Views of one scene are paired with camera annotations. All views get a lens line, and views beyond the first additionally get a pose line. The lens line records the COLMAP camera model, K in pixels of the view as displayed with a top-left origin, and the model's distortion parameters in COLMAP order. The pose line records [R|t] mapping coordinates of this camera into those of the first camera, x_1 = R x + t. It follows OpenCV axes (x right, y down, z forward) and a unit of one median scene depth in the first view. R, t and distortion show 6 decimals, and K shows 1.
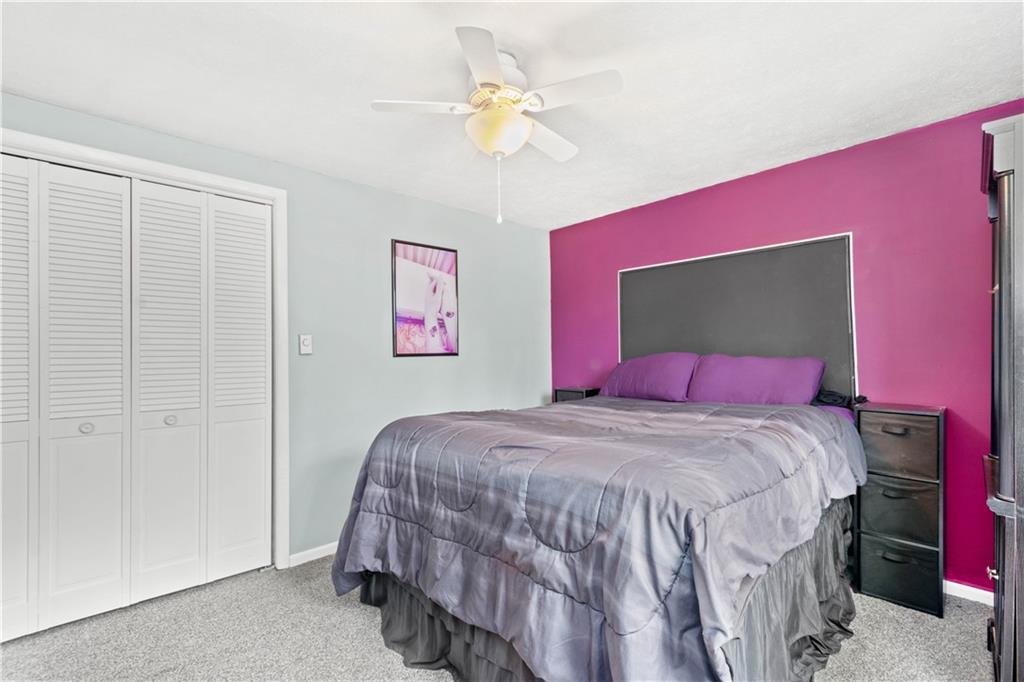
lens RADIAL K [[431.5, 0, 455.1], [0, 431.5, 352.6], [0, 0, 1]] dist [-0.001654, -0.000095]
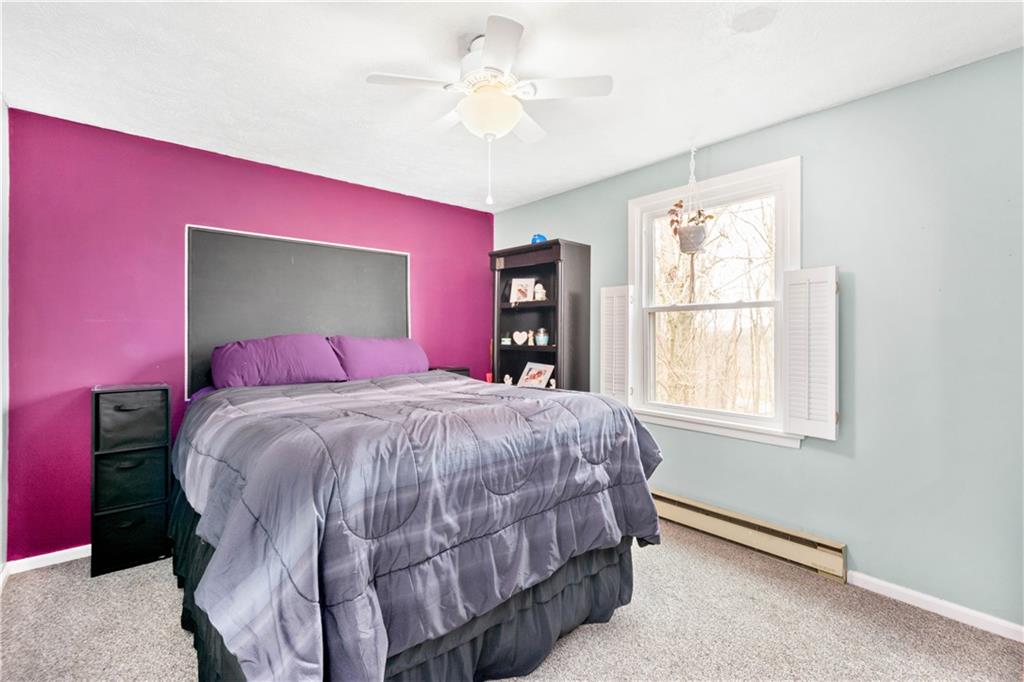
lens RADIAL K [[460.5, 0, 512.0], [0, 460.5, 341.0], [0, 0, 1]] dist [0.025063, 0.000039]
pose [[-0.003356, -0.001089, 0.999994, -1.248806], [-0.004467, 0.999989, 0.001074, 0.031425], [-0.999984, -0.004464, -0.003361, 1.210951]]
